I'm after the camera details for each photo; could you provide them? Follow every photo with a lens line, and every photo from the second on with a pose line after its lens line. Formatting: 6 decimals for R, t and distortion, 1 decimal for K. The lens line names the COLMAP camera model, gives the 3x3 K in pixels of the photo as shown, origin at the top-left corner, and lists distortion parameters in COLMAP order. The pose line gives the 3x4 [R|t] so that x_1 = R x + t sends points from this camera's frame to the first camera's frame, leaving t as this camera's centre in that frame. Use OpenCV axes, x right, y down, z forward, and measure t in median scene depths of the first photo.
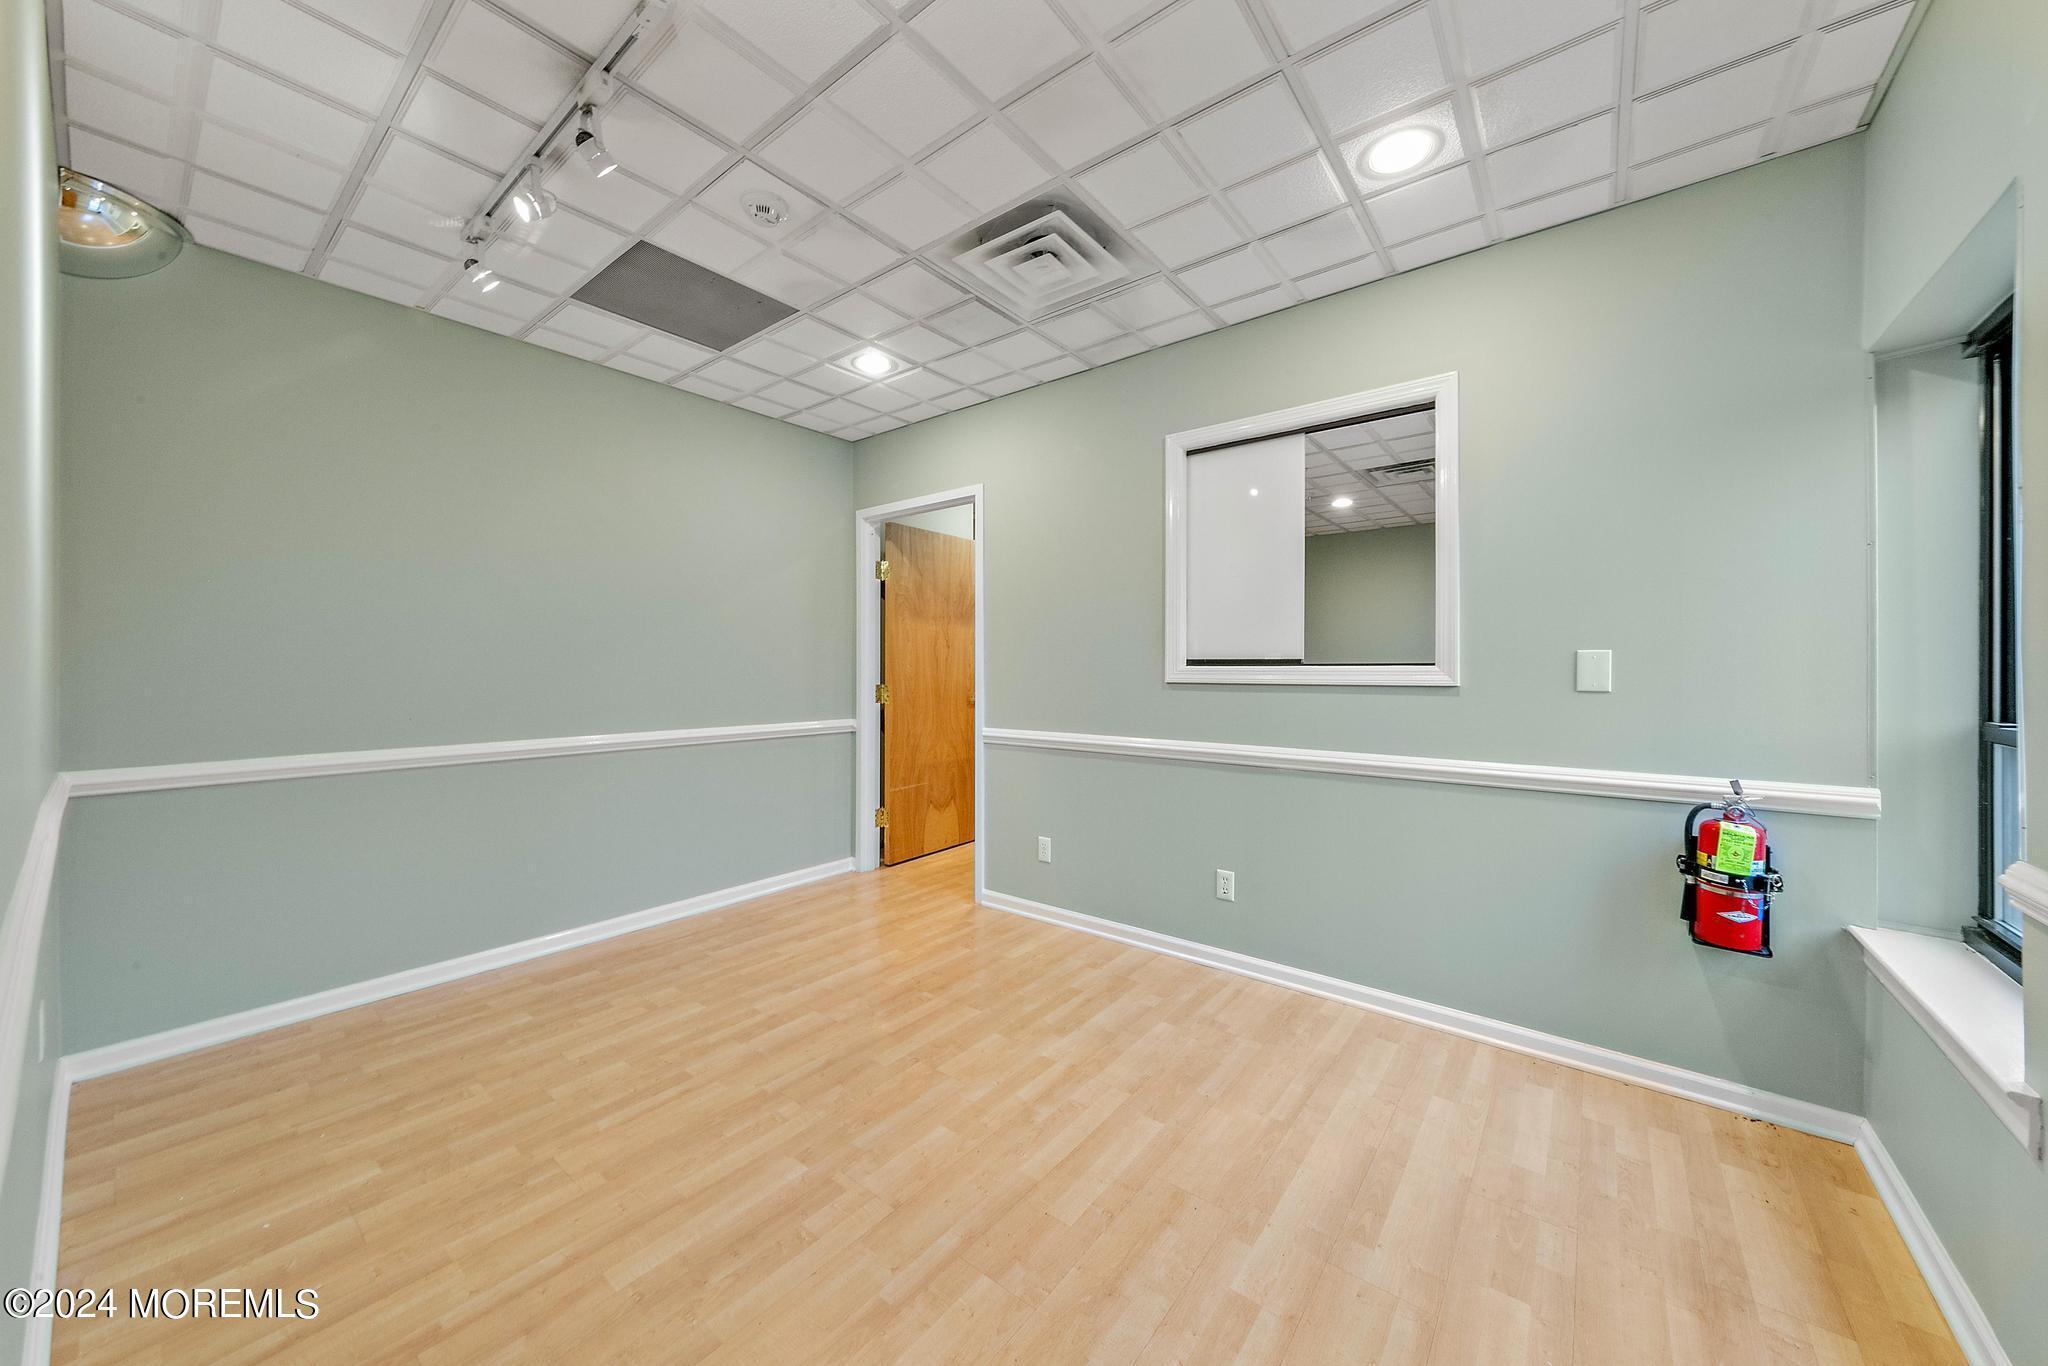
lens RADIAL K [[729.4, 0, 1044.1], [0, 729.4, 670.3], [0, 0, 1]] dist [0.002986, -0.000399]
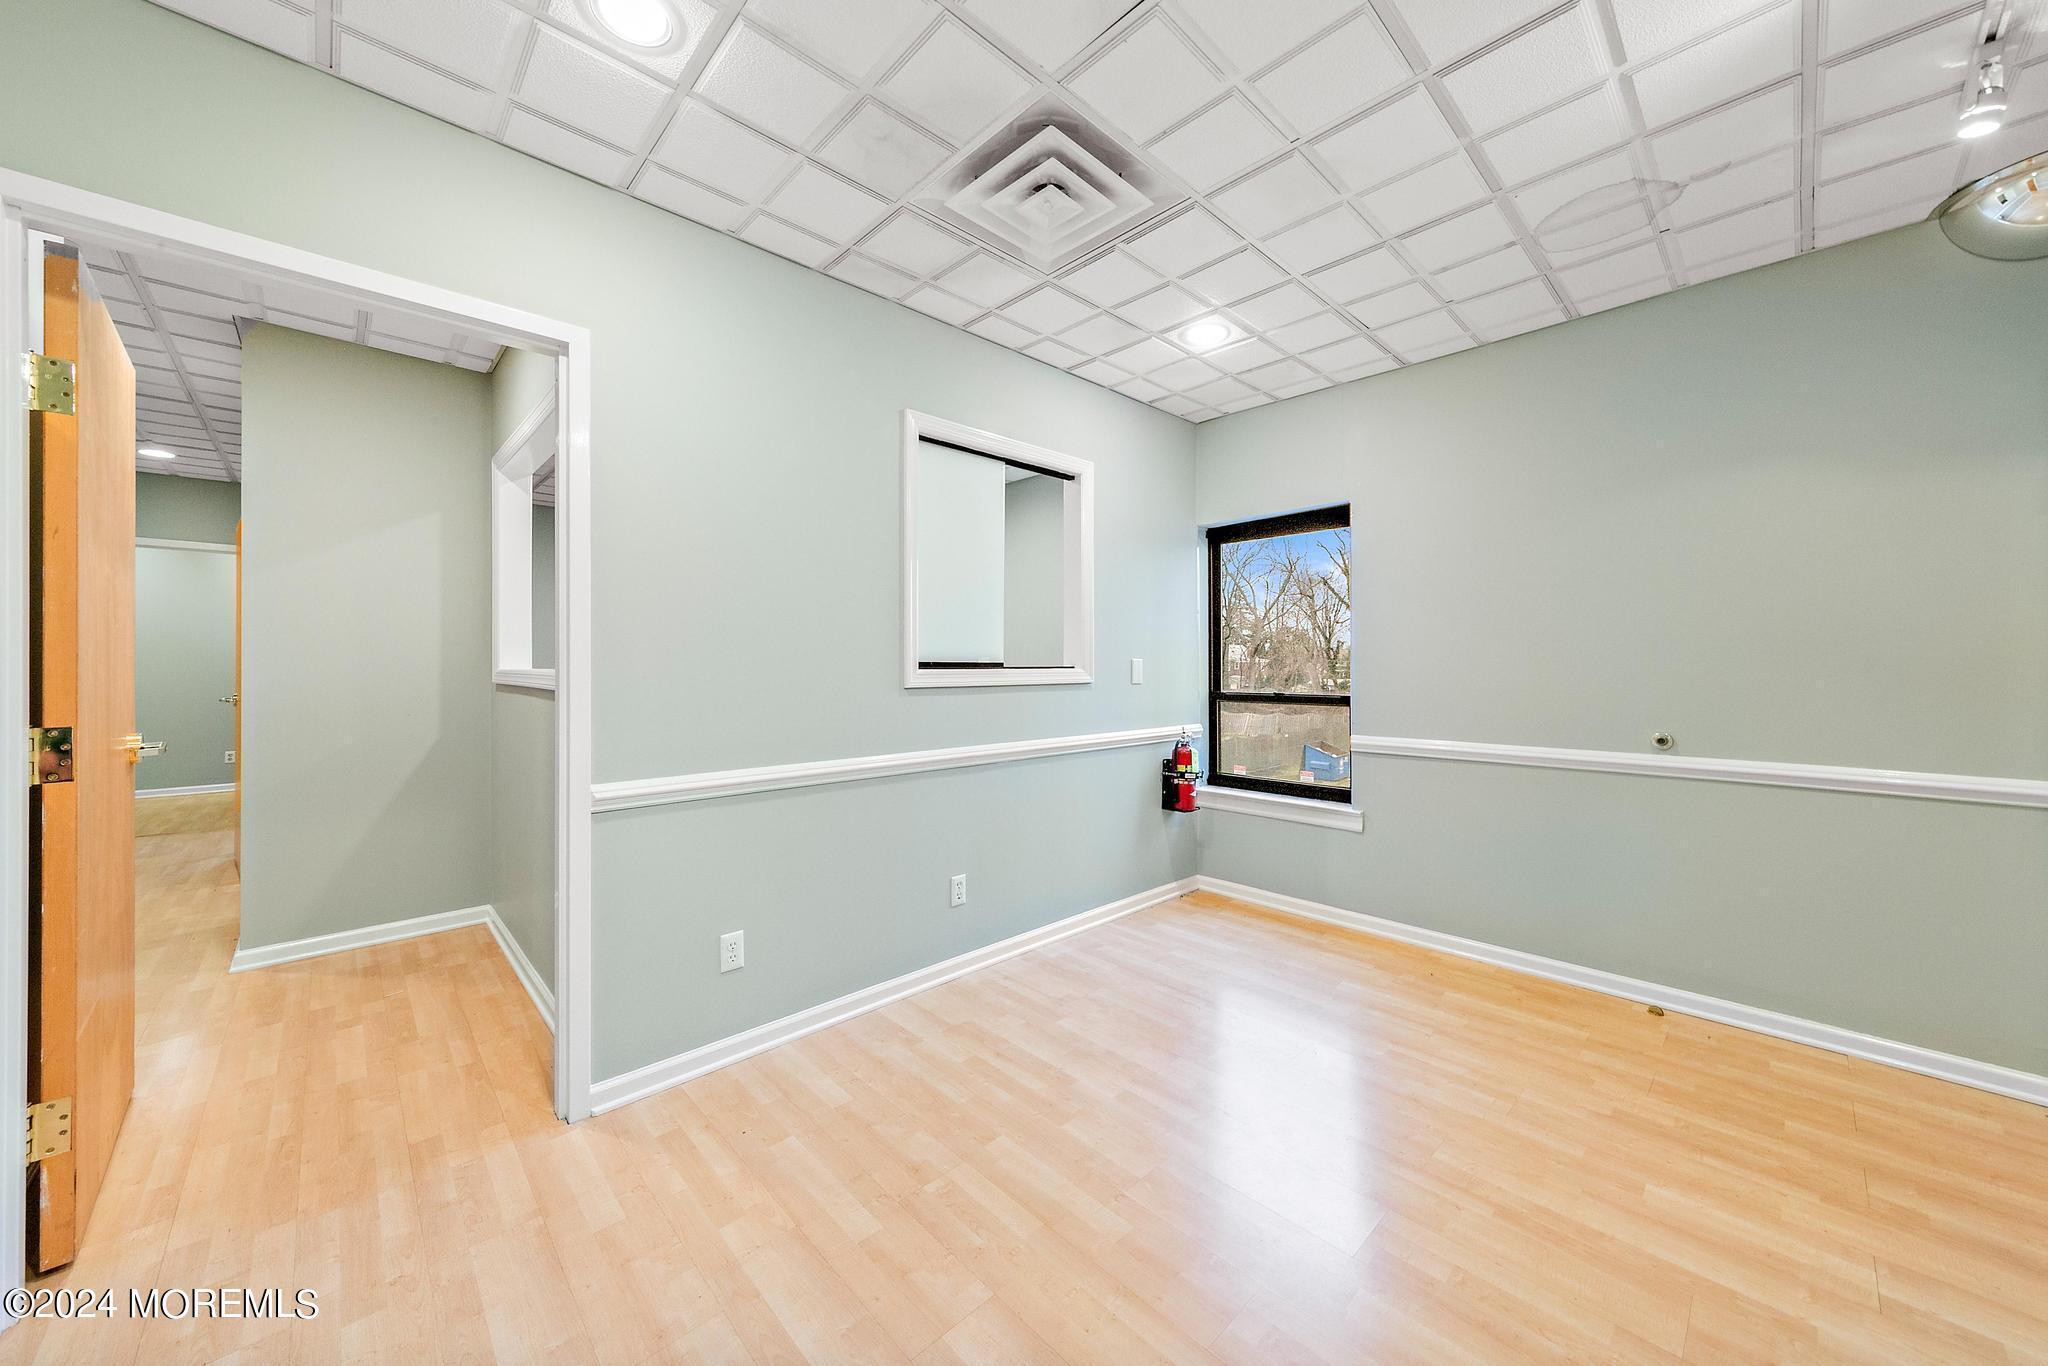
lens RADIAL K [[729.4, 0, 1038.6], [0, 729.4, 667.1], [0, 0, 1]] dist [0.002986, -0.000399]
pose [[0.142693, -0.001578, 0.989766, -0.769228], [0.006089, 0.999981, 0.000716, -0.009315], [-0.989748, 0.005925, 0.142700, 0.804844]]
